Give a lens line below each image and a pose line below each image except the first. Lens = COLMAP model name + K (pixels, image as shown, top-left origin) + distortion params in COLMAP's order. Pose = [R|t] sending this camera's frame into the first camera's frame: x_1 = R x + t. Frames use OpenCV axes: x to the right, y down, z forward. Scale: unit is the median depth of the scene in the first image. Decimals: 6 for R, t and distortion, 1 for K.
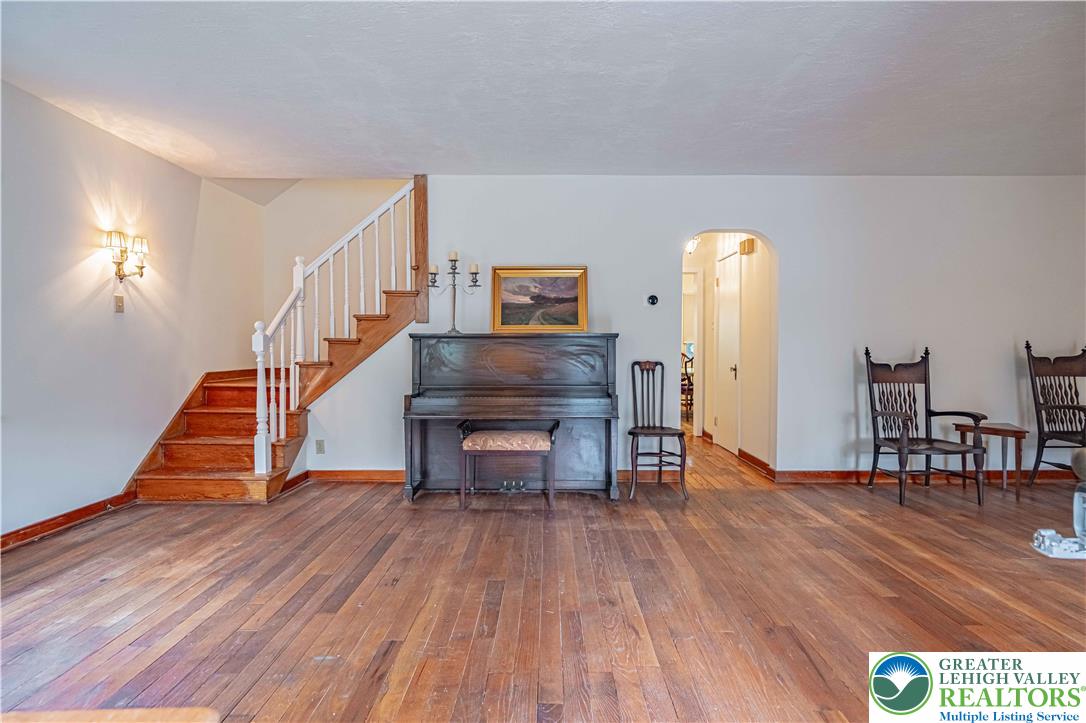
lens RADIAL K [[494.1, 0, 574.6], [0, 494.1, 360.5], [0, 0, 1]] dist [-0.012123, 0.004755]
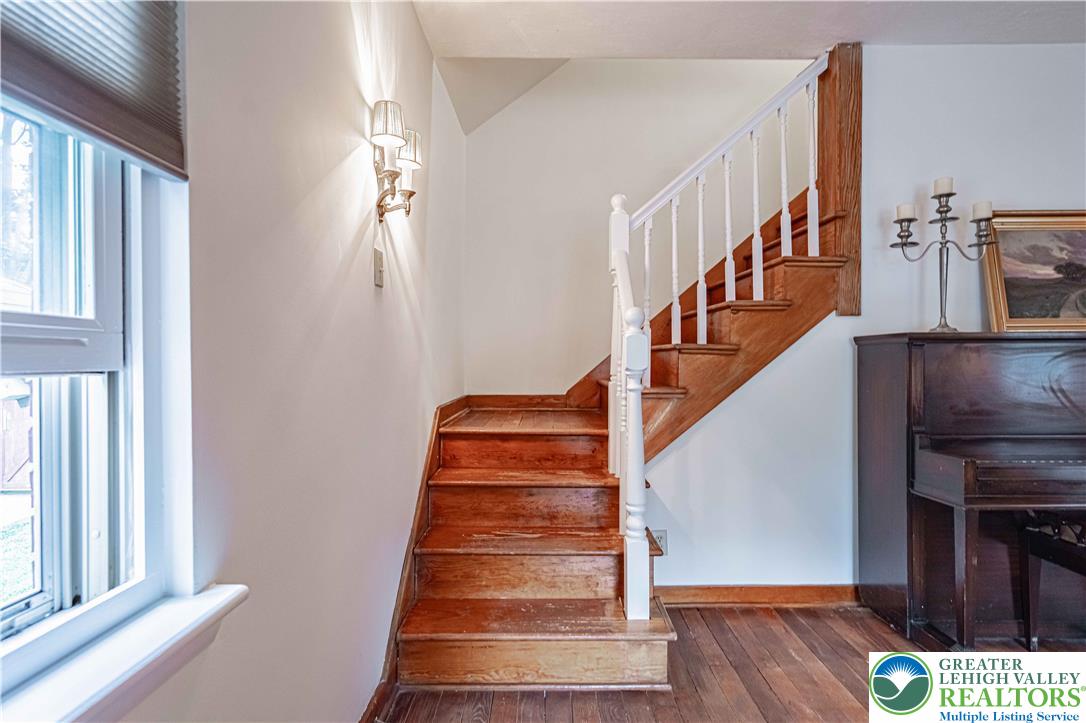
lens RADIAL K [[528.6, 0, 580.0], [0, 528.6, 369.3], [0, 0, 1]] dist [-0.010732, 0.001453]
pose [[0.999909, -0.005345, -0.012395, -0.606978], [0.005325, 0.999985, -0.001613, -0.017439], [0.012403, 0.001547, 0.999922, 0.417045]]
